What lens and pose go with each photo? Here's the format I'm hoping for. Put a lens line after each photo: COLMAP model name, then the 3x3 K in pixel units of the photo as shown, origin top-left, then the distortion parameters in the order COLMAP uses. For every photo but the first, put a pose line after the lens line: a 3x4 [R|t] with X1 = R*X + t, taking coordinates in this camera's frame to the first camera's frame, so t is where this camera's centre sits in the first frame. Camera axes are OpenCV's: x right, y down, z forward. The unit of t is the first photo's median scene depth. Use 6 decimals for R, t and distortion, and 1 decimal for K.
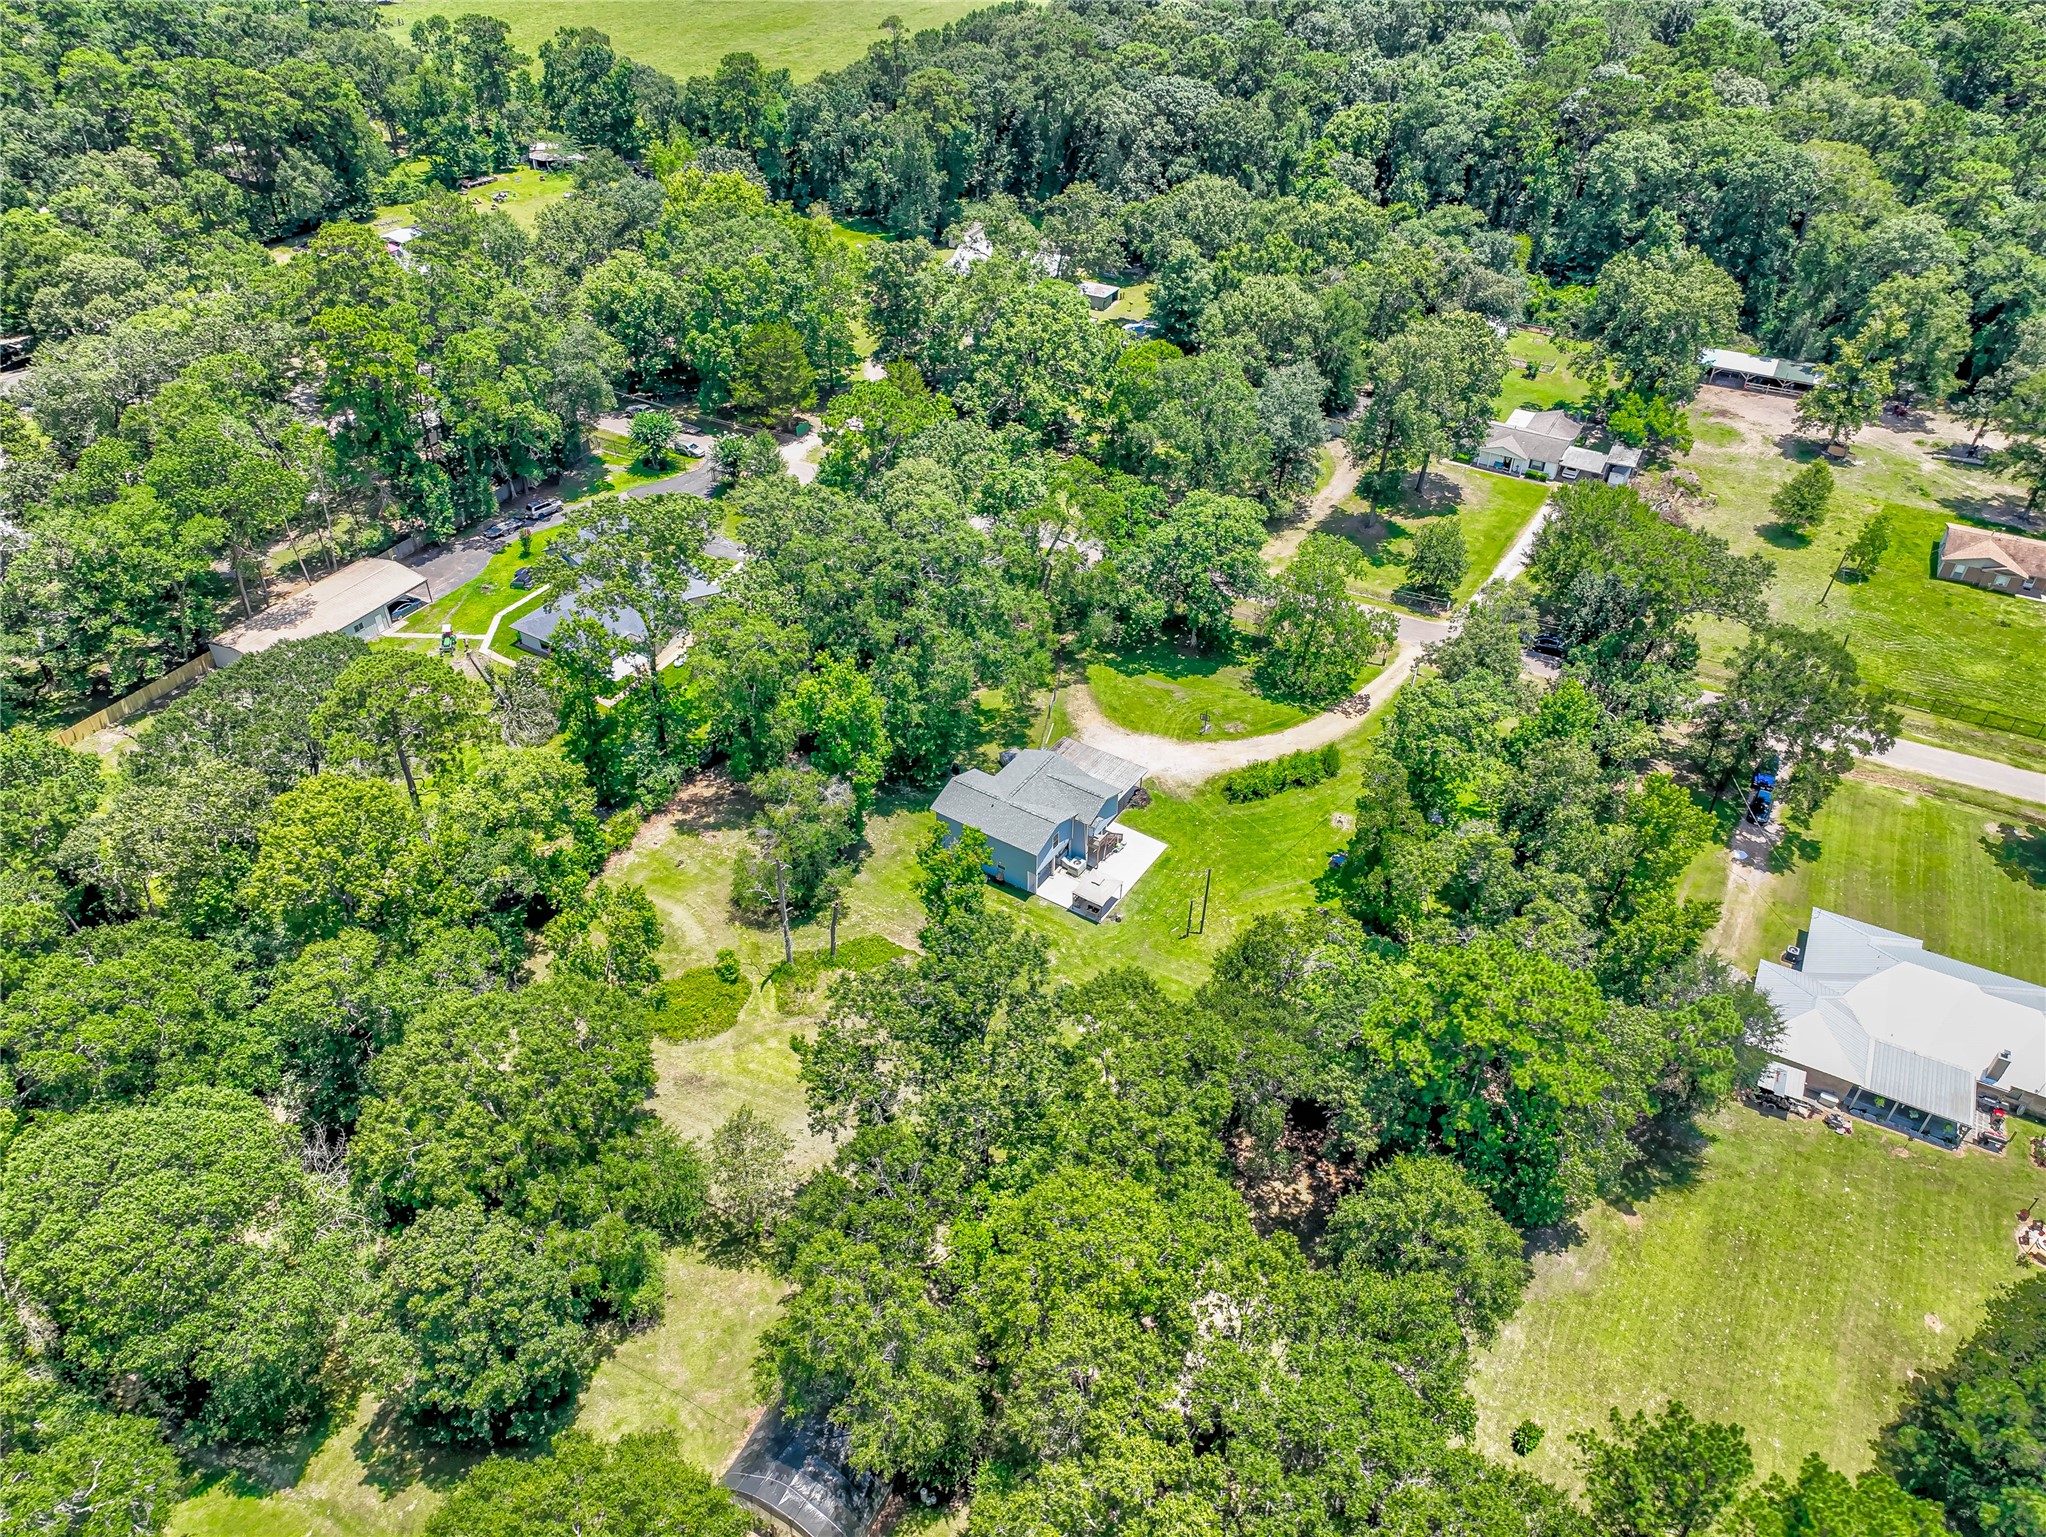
lens RADIAL K [[1436.9, 0, 1026.2], [0, 1436.9, 775.6], [0, 0, 1]] dist [0.005658, 0.027832]
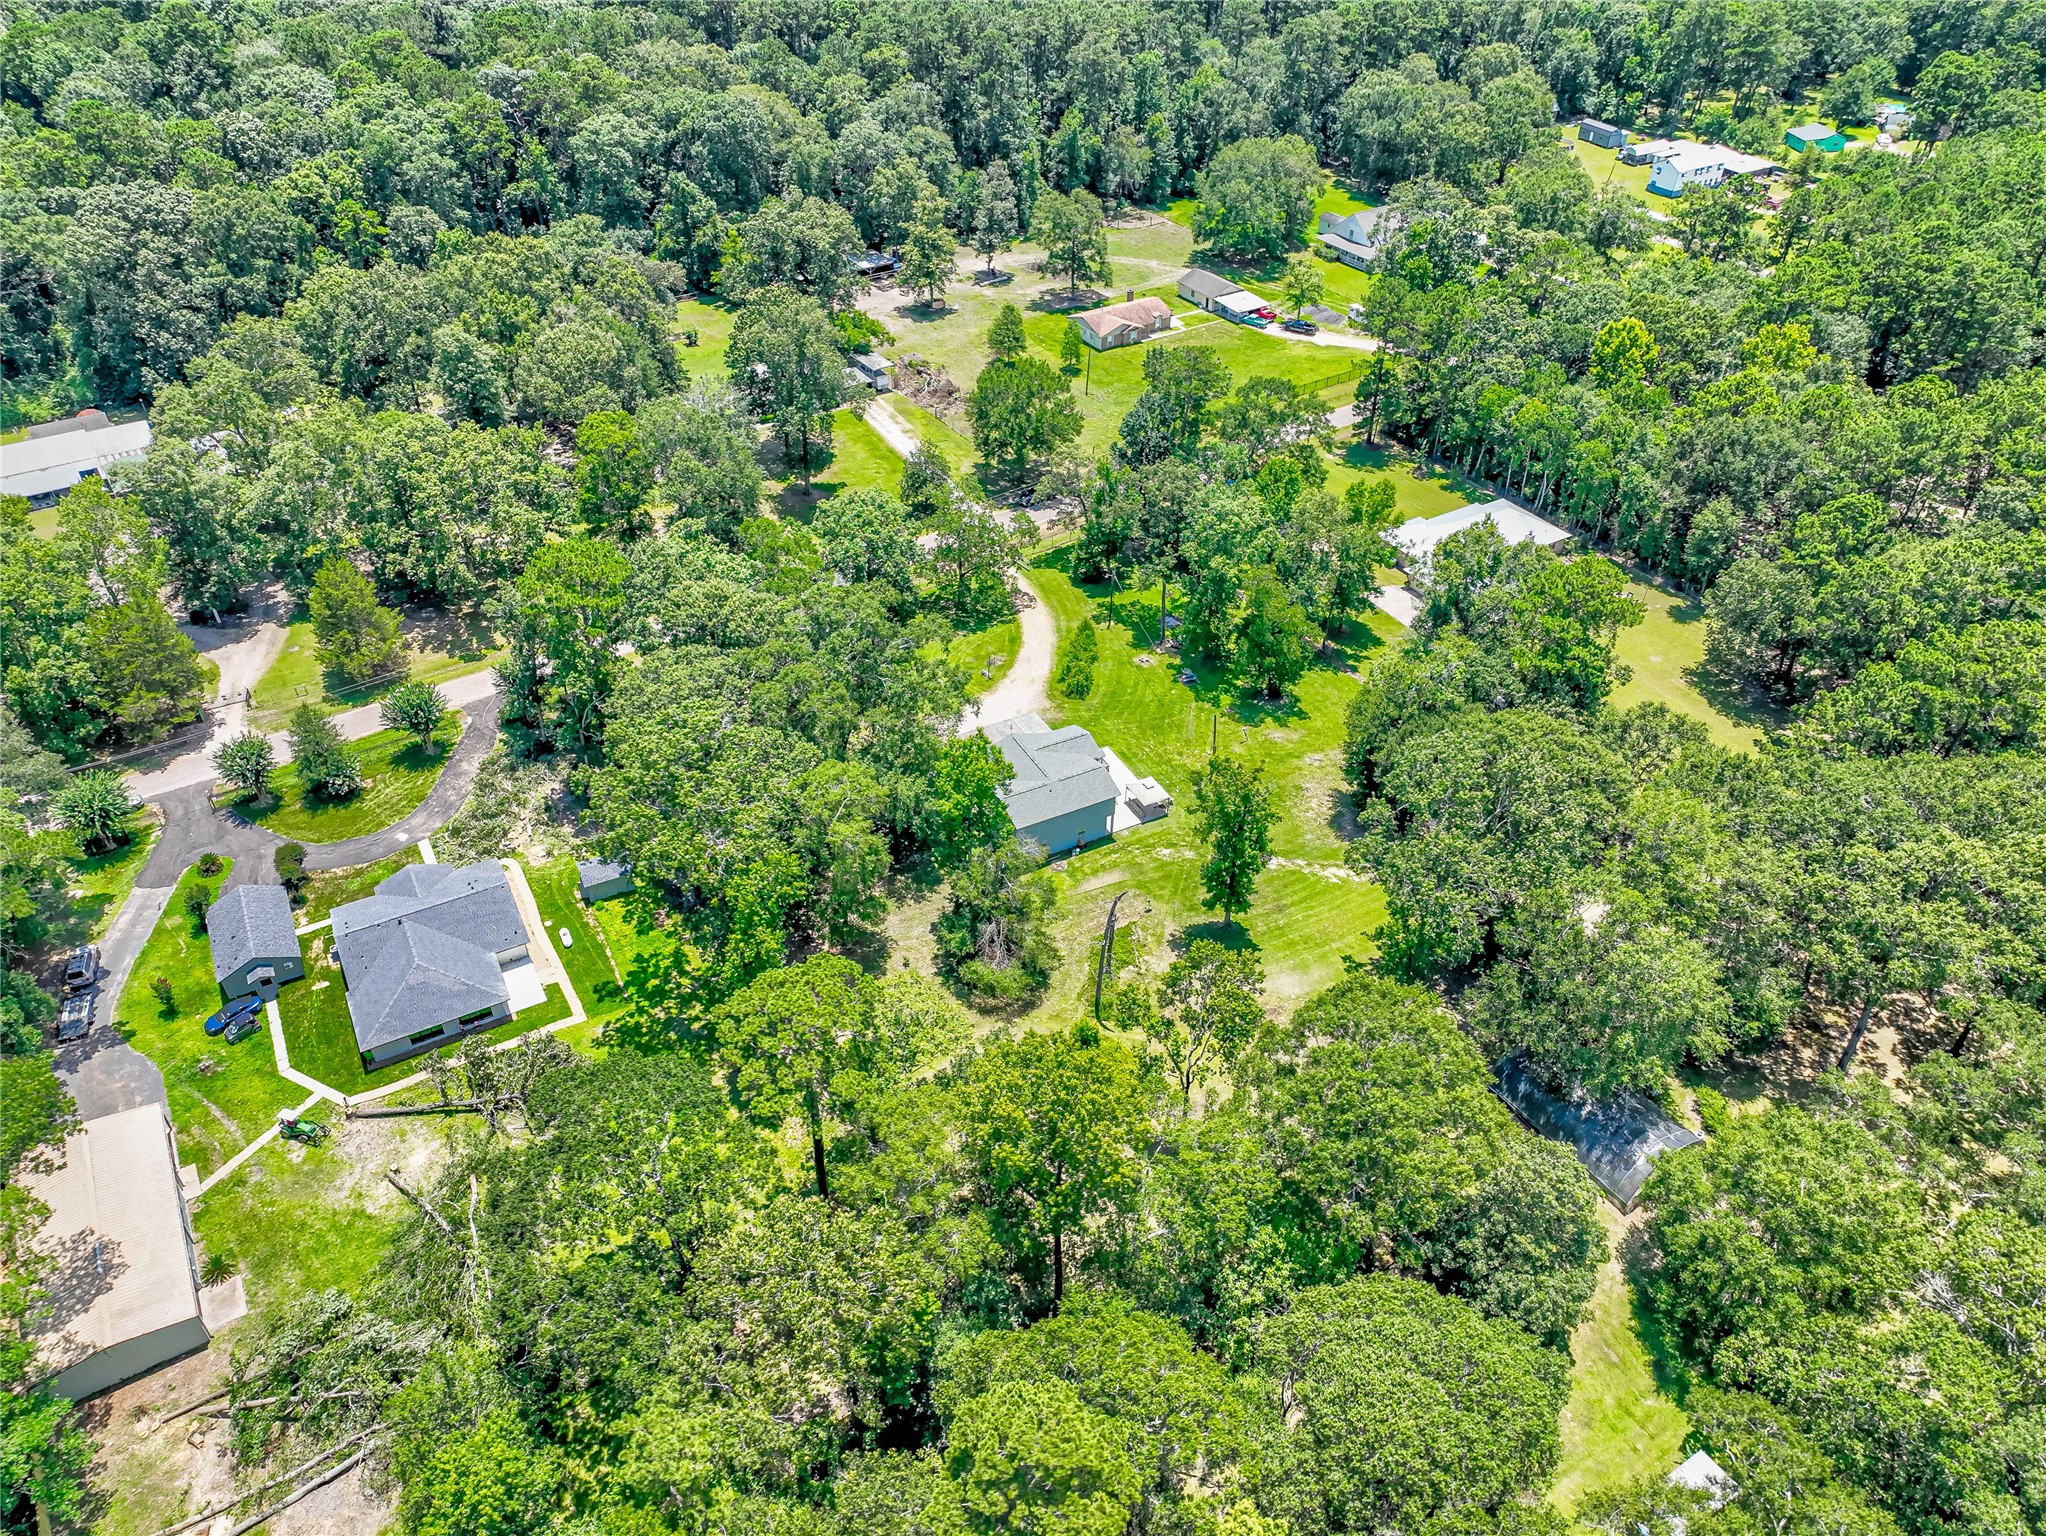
lens RADIAL K [[1436.9, 0, 1028.1], [0, 1436.9, 770.8], [0, 0, 1]] dist [0.005658, 0.027832]
pose [[0.491373, -0.545771, 0.678738, -0.518737], [0.536463, 0.803587, 0.257789, -0.191317], [-0.686119, 0.237447, 0.687647, 0.183270]]
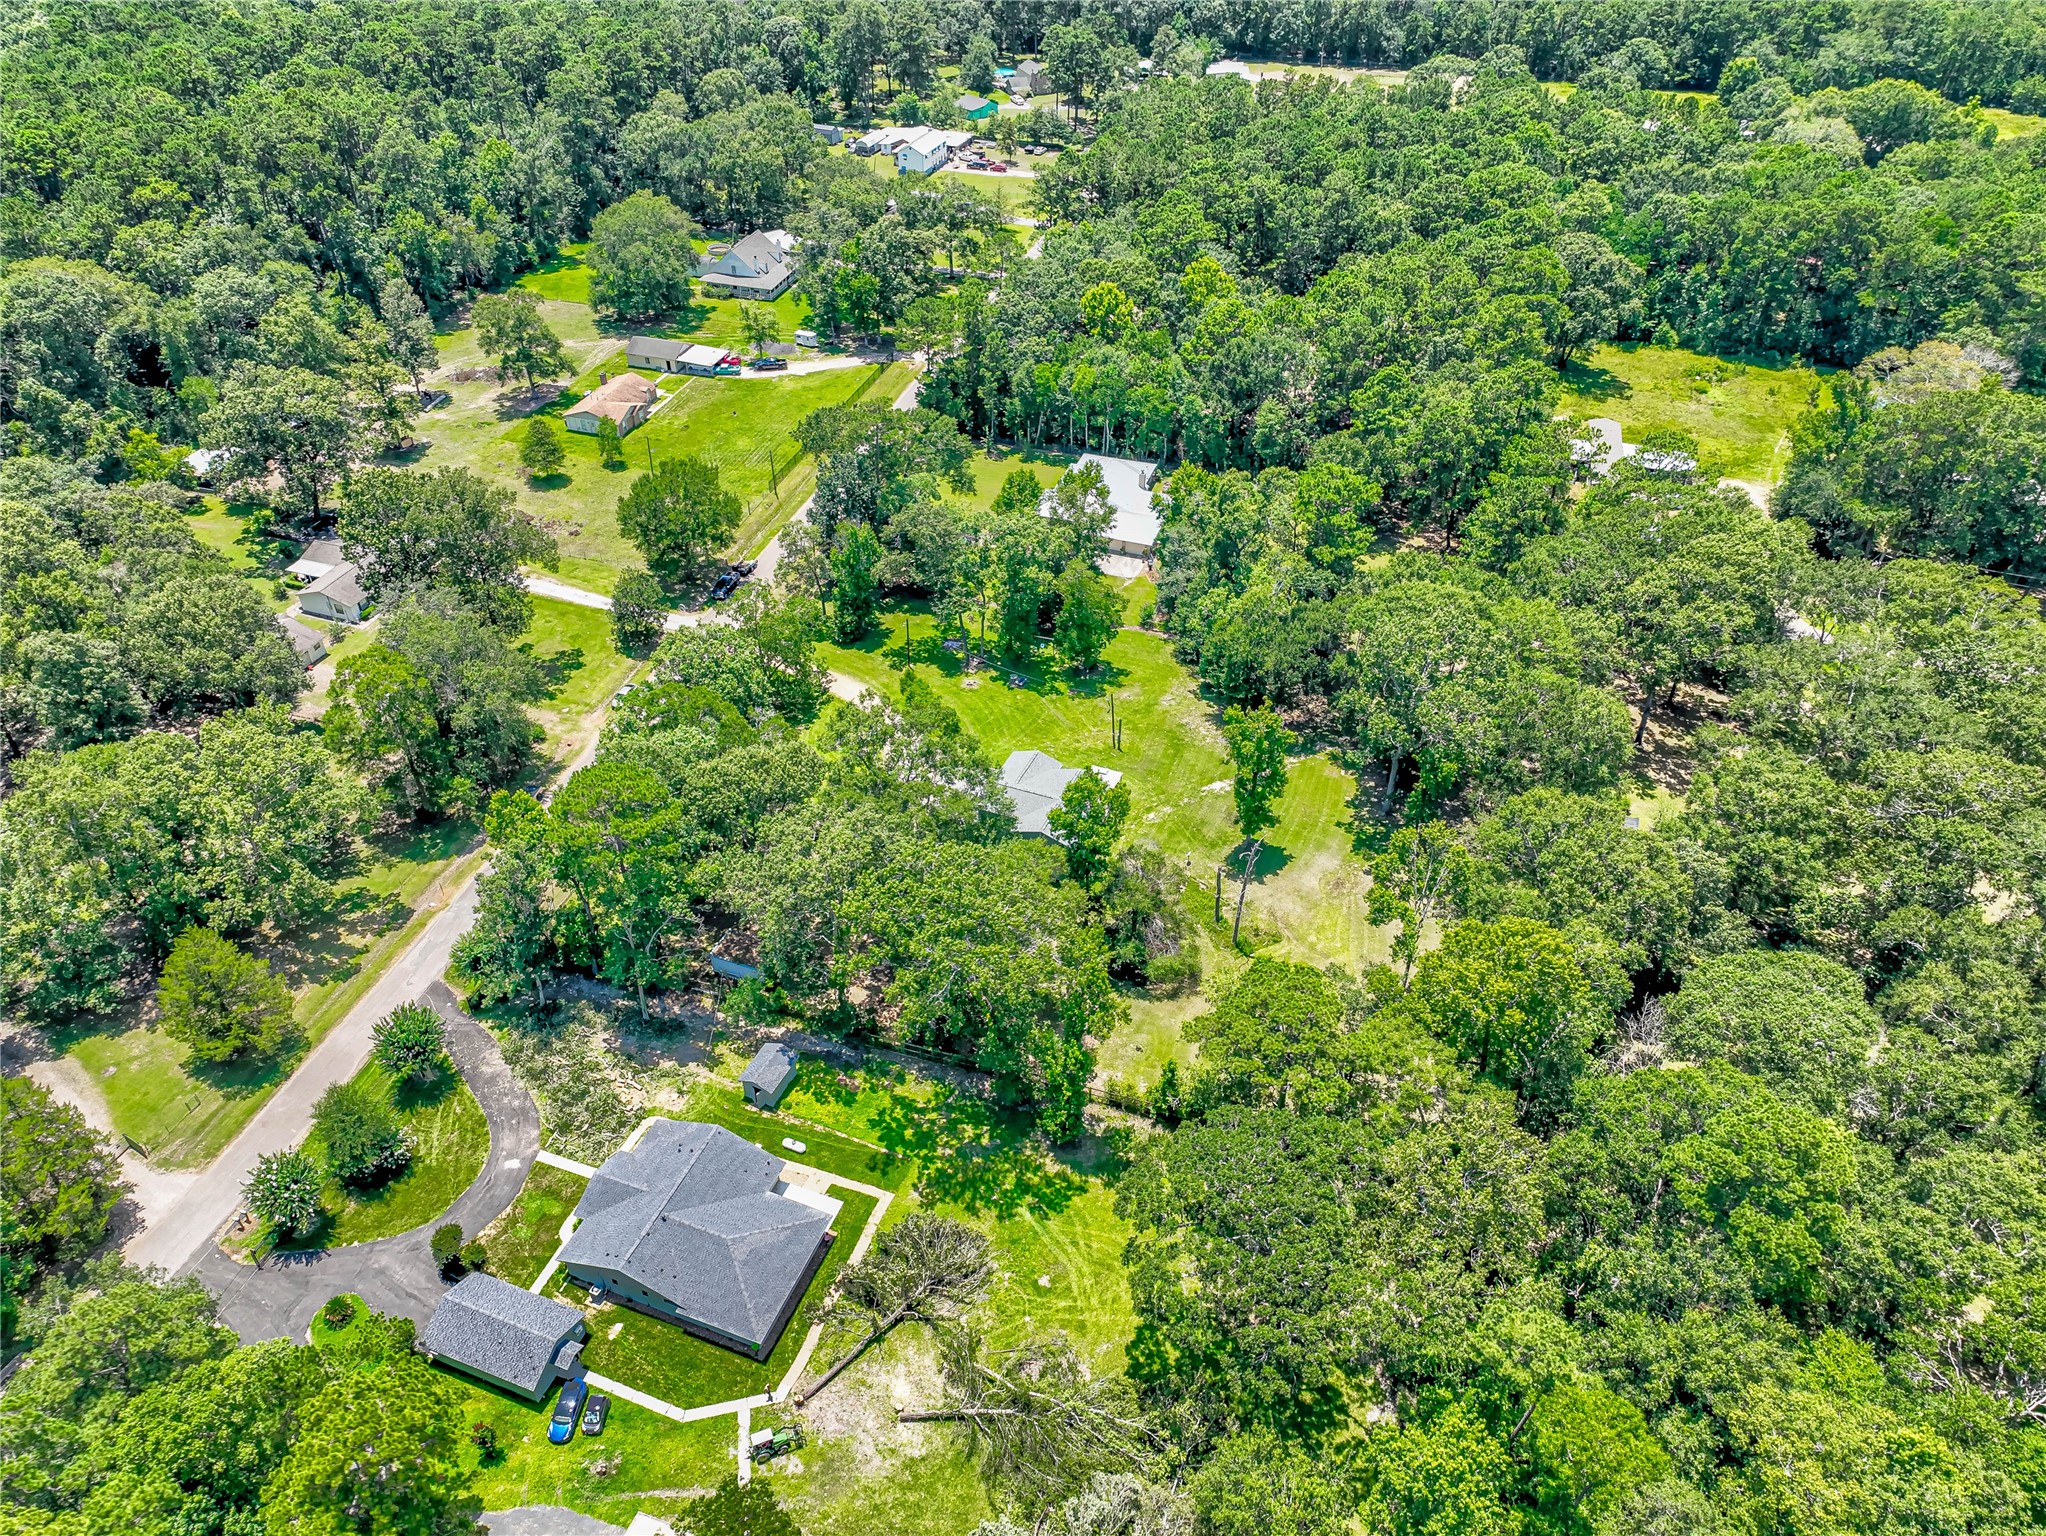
lens RADIAL K [[1436.9, 0, 1031.8], [0, 1436.9, 763.8], [0, 0, 1]] dist [0.005658, 0.027832]
pose [[-0.179136, -0.616712, 0.766535, -0.623339], [0.603692, 0.546306, 0.580608, -0.486215], [-0.776831, 0.566759, 0.274441, 0.465006]]
